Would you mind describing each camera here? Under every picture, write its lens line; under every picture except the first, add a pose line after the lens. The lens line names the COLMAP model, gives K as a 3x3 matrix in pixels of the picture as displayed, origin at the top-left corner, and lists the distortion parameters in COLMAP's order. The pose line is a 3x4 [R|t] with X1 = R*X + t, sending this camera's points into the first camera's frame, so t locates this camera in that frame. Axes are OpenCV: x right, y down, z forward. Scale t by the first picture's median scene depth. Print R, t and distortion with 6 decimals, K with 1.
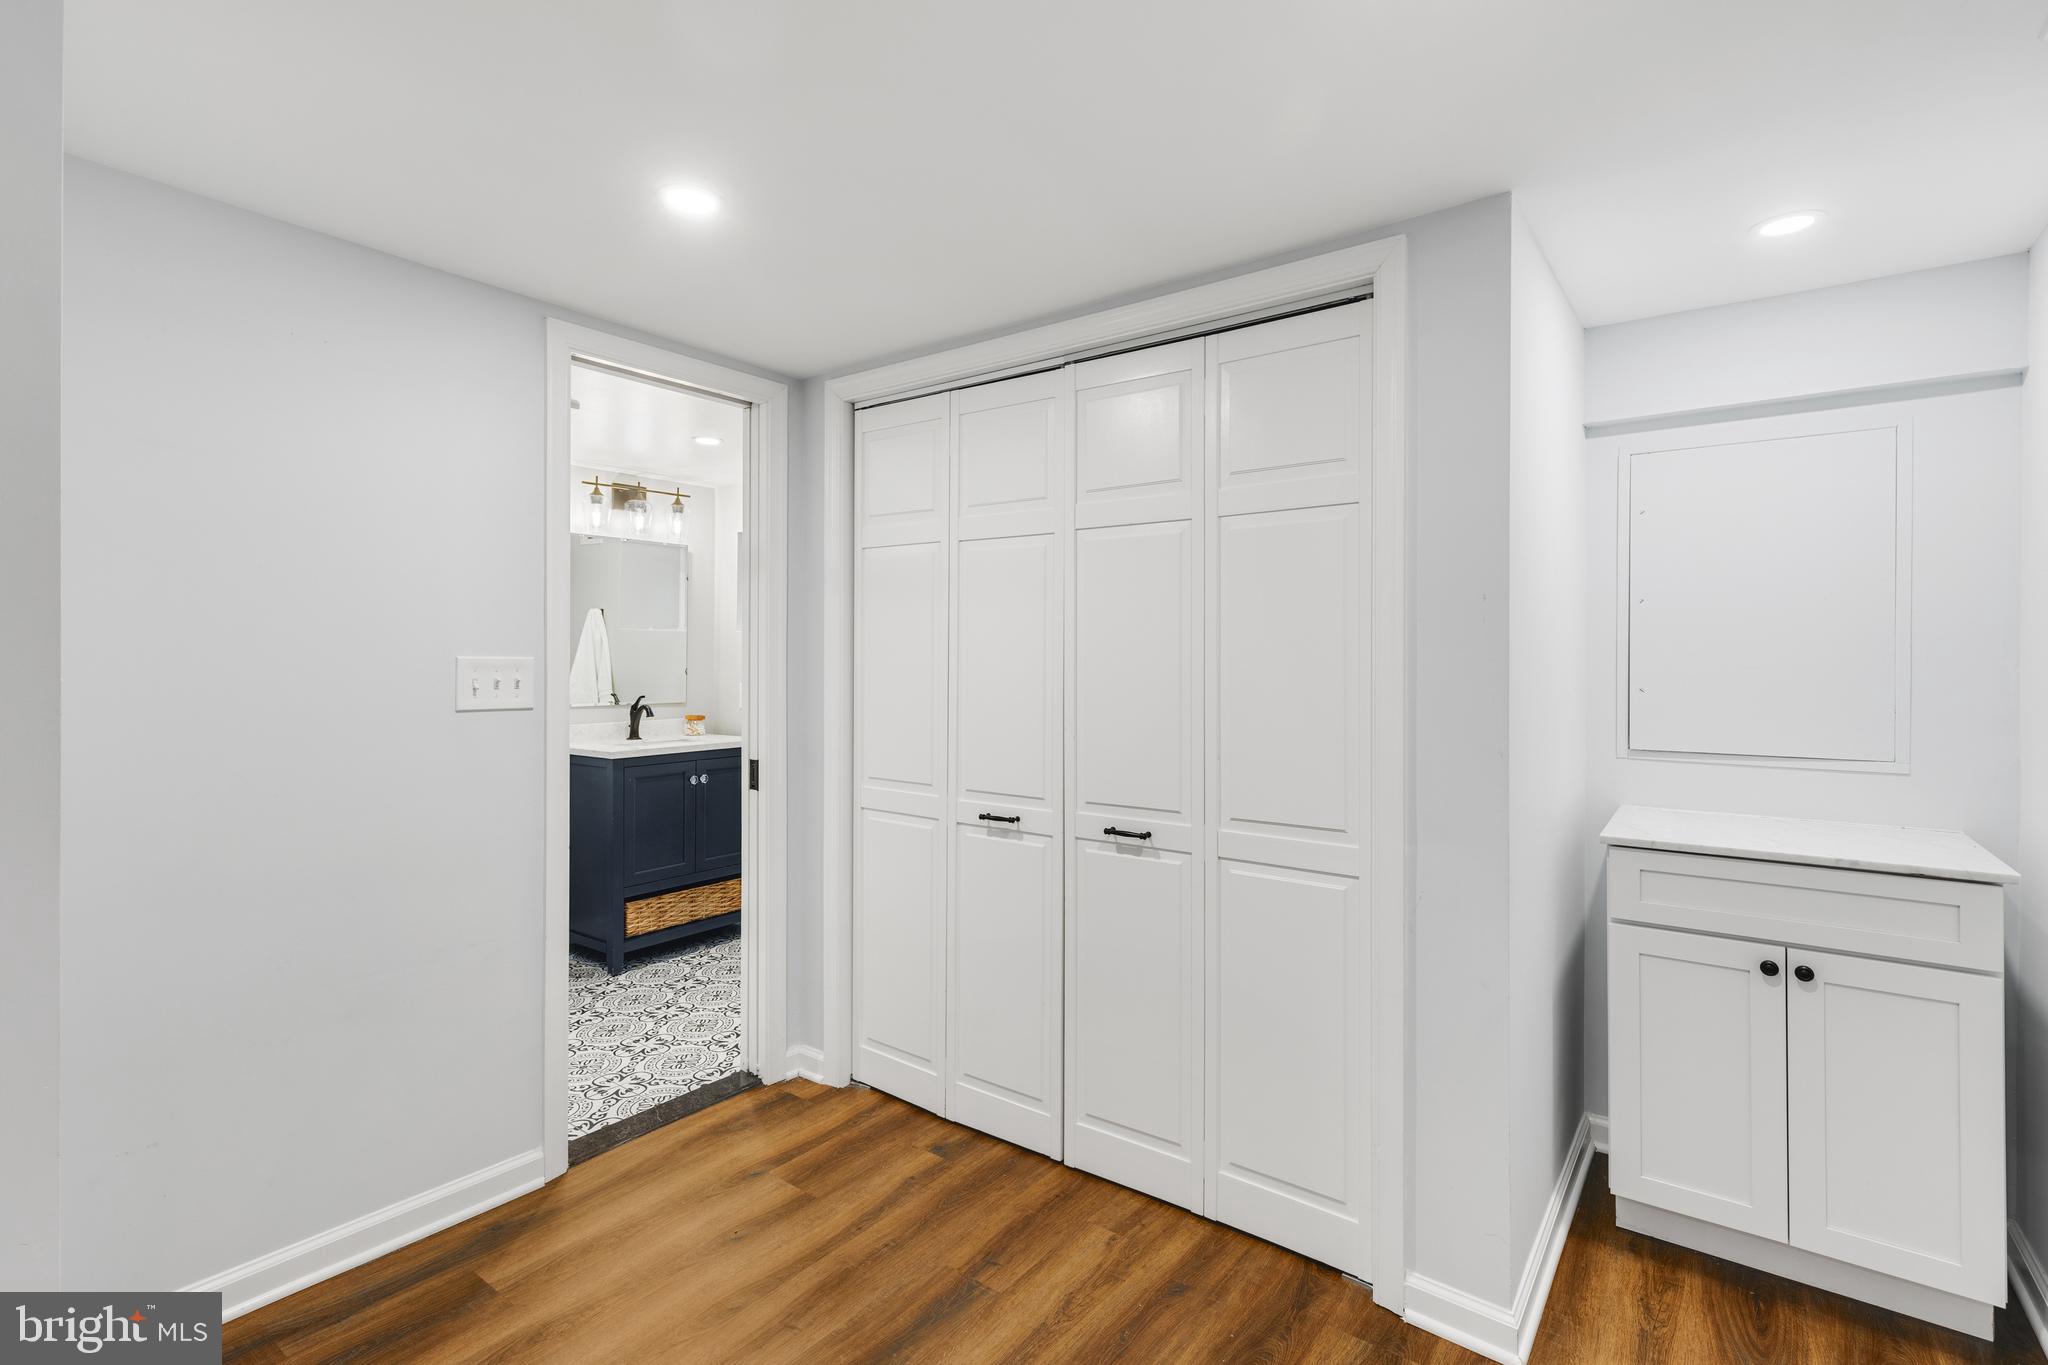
lens RADIAL K [[941.8, 0, 1028.2], [0, 941.8, 668.6], [0, 0, 1]] dist [0.008802, -0.000636]
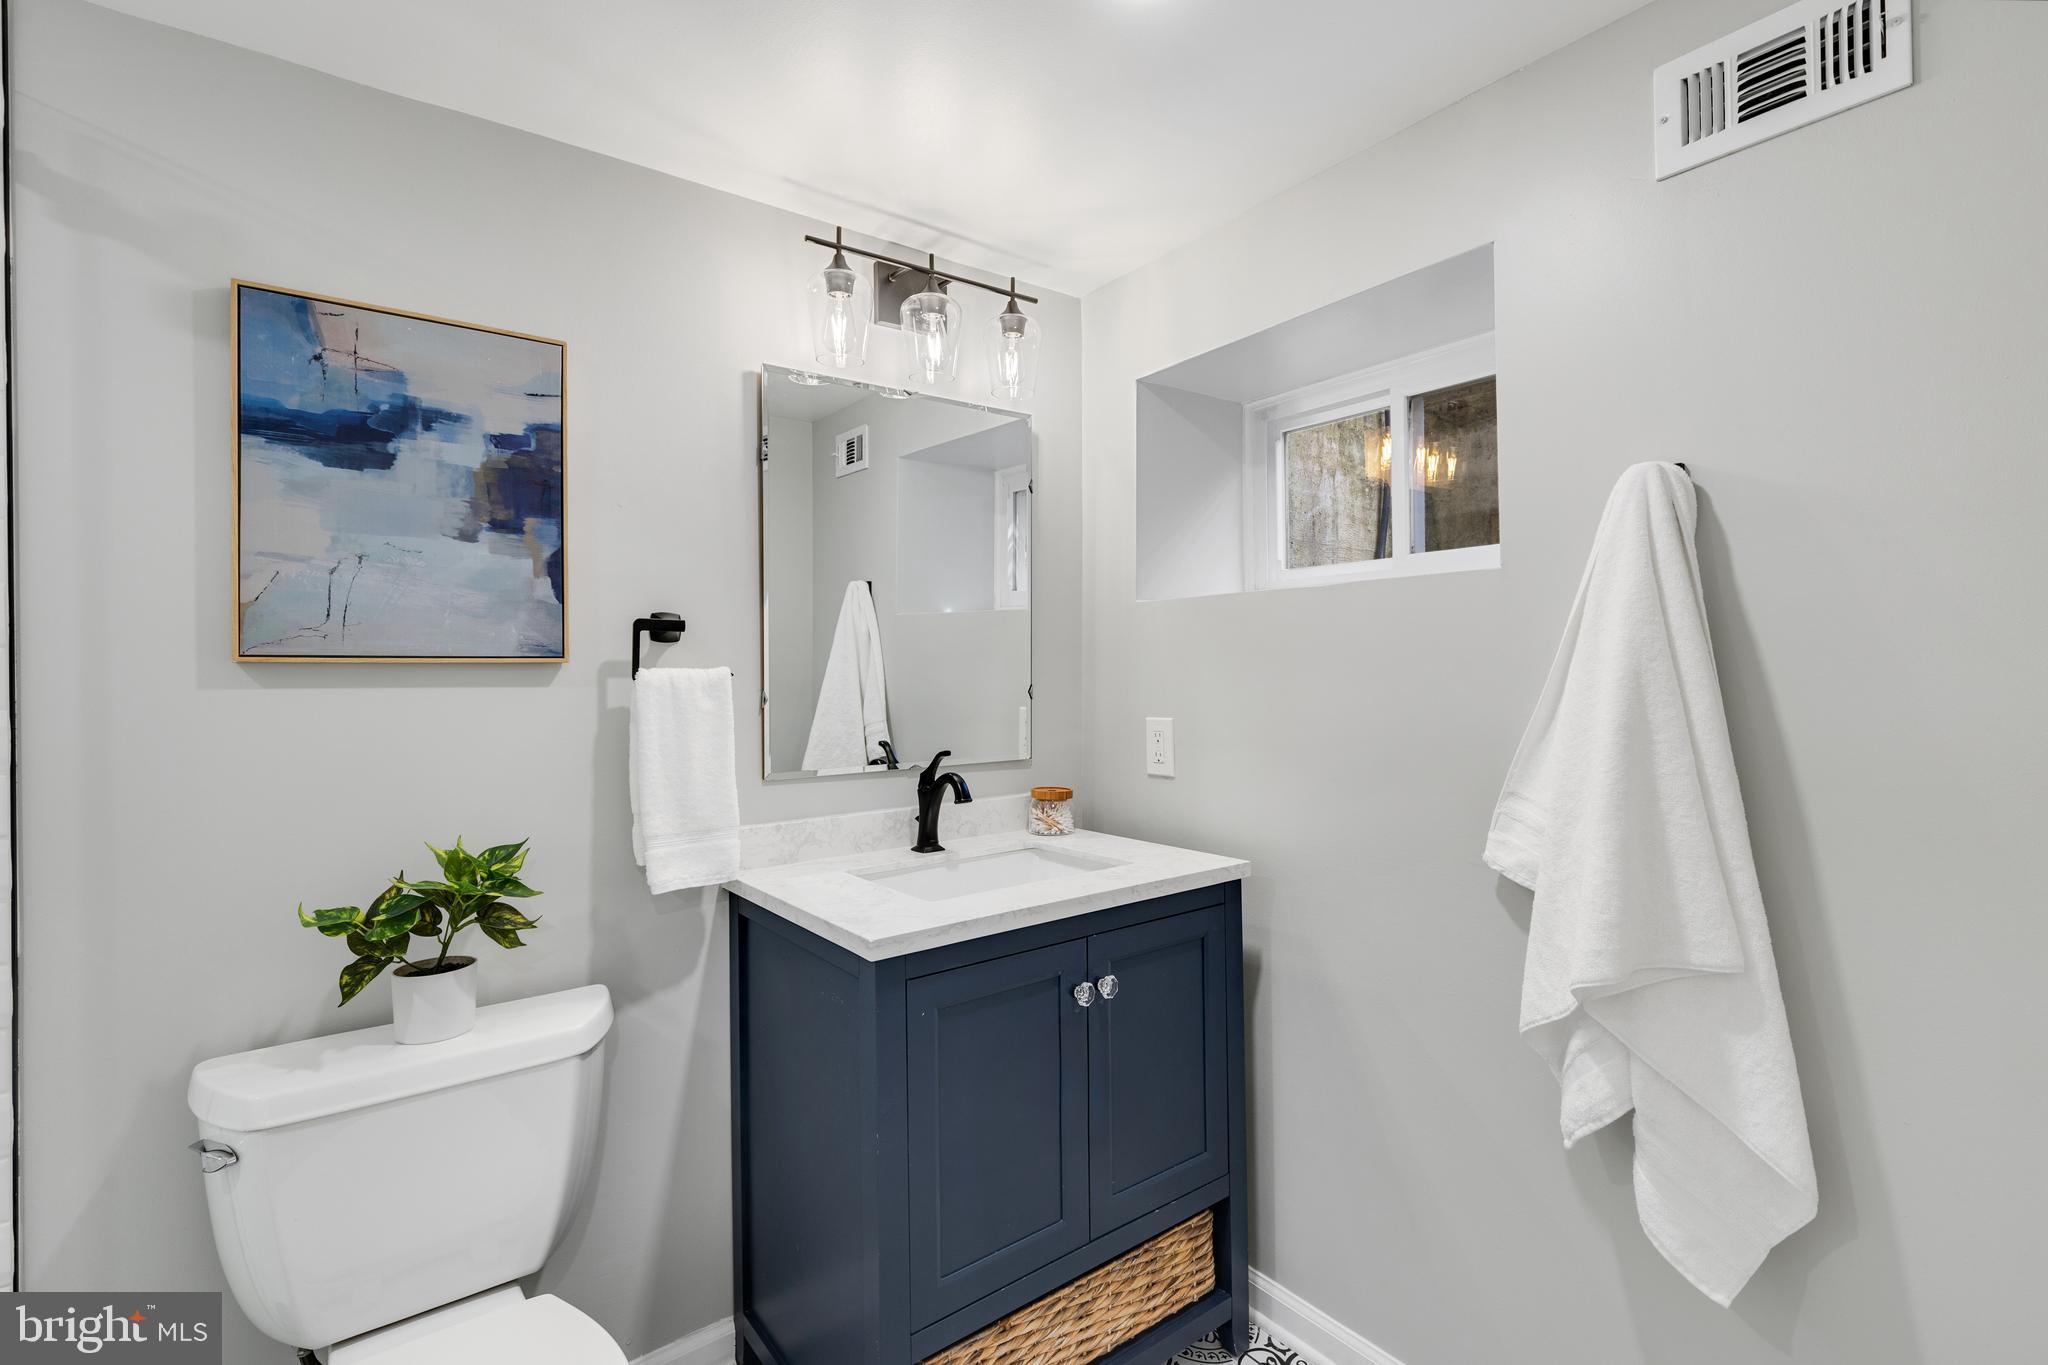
lens RADIAL K [[929.2, 0, 1026.4], [0, 929.2, 668.1], [0, 0, 1]] dist [0.003475, 0.000556]
pose [[0.961437, -0.016745, -0.274517, -0.271432], [0.013248, 0.999806, -0.014588, -0.002030], [0.274708, 0.010388, 0.961472, 0.638175]]
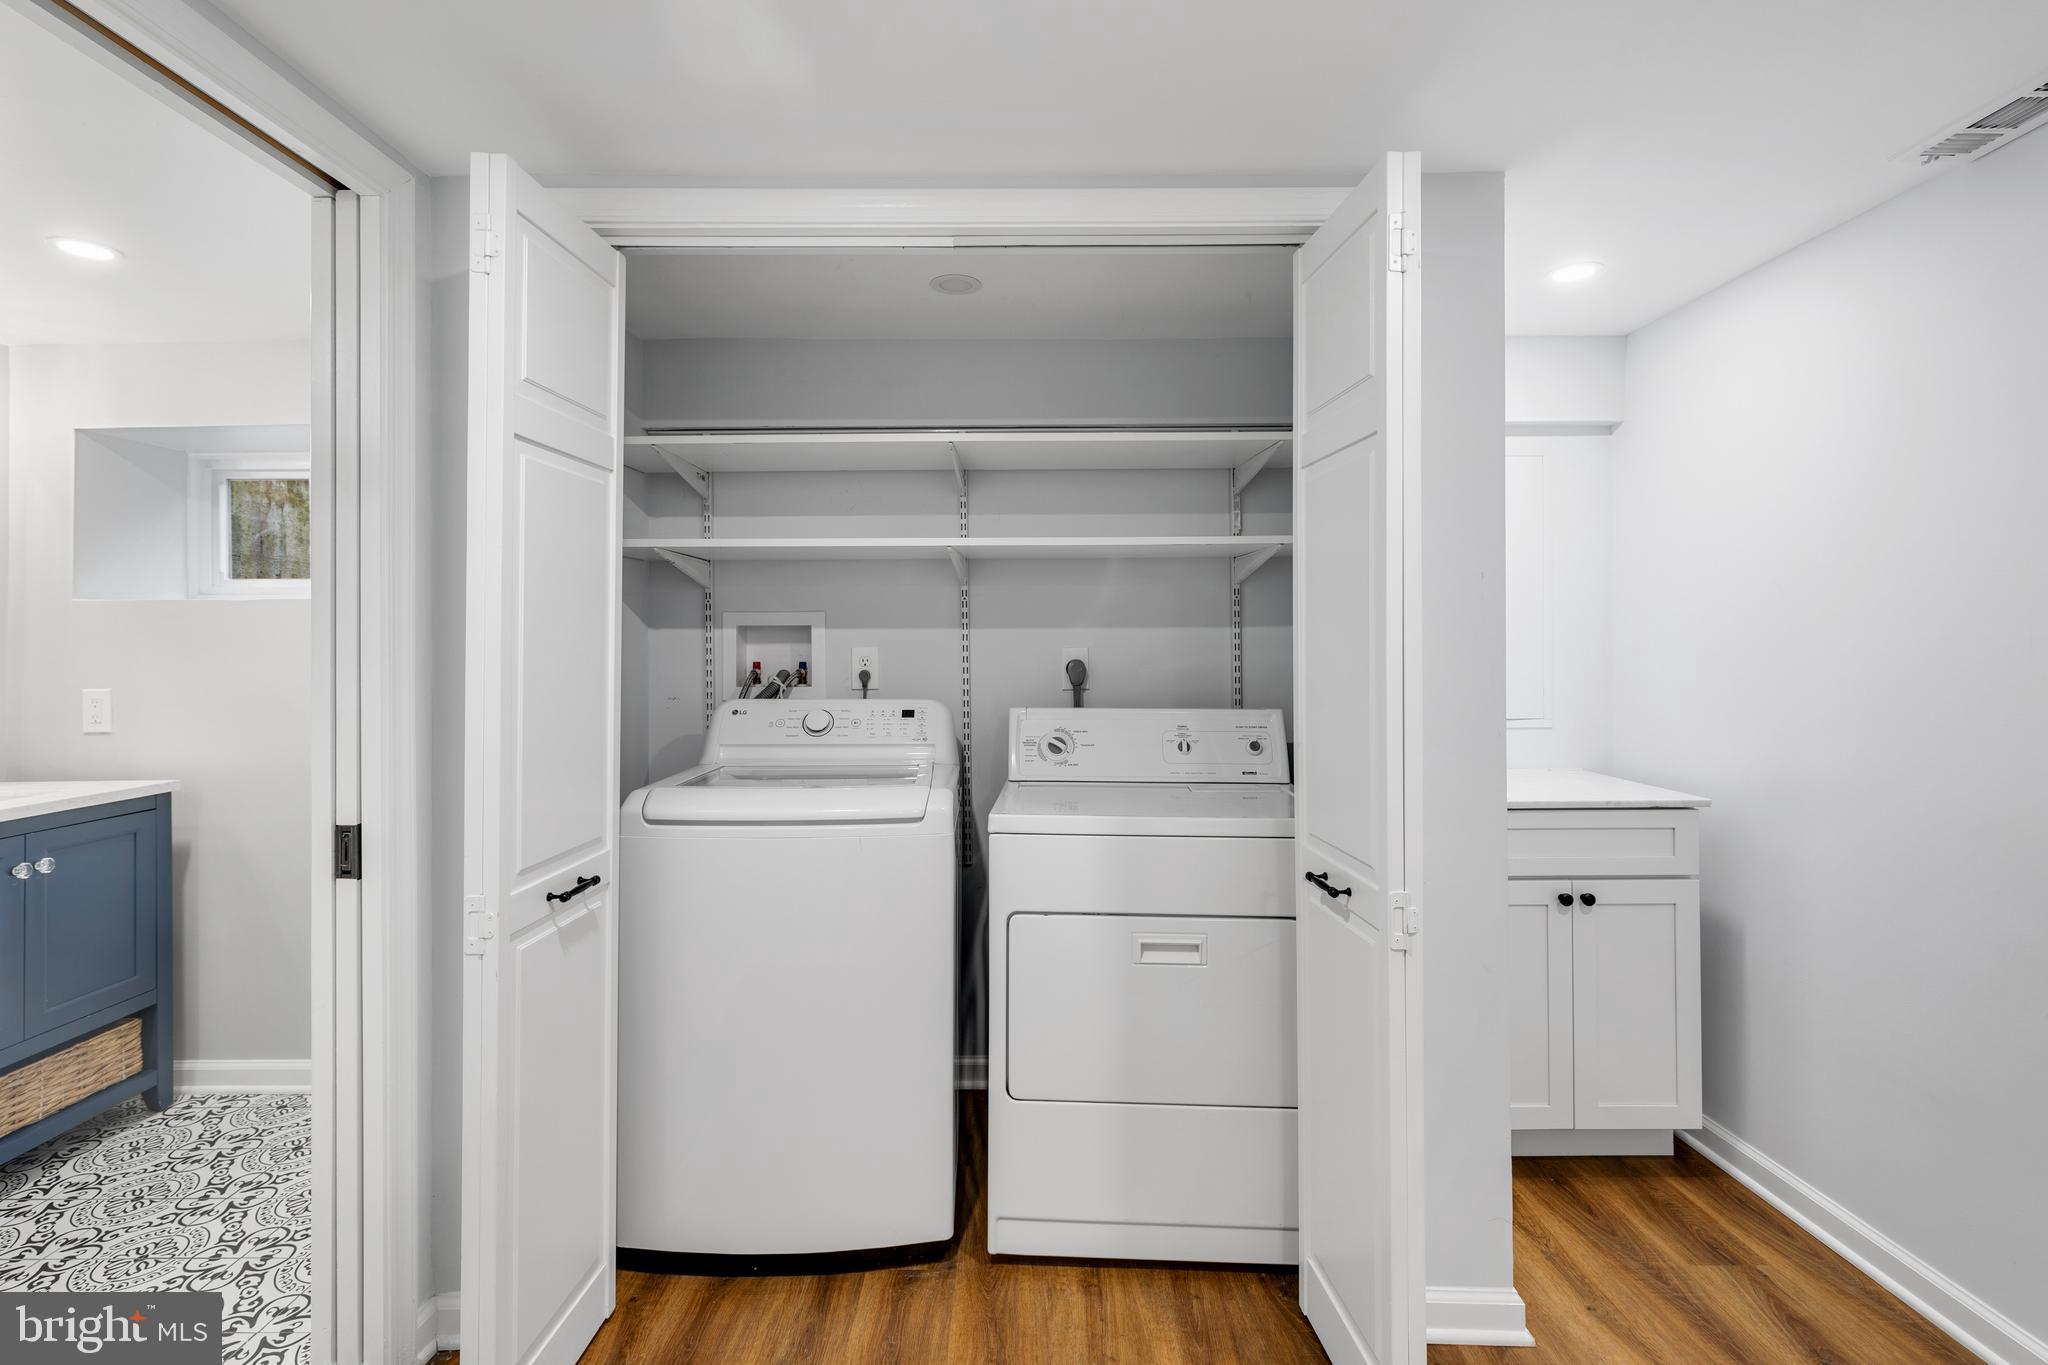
lens RADIAL K [[925.3, 0, 1016.3], [0, 925.3, 644.5], [0, 0, 1]] dist [0.003103, 0.000596]
pose [[0.801952, -0.008073, 0.597333, -0.210693], [0.012780, 0.999912, -0.003643, -0.002780], [-0.597251, 0.010556, 0.801985, 0.223230]]
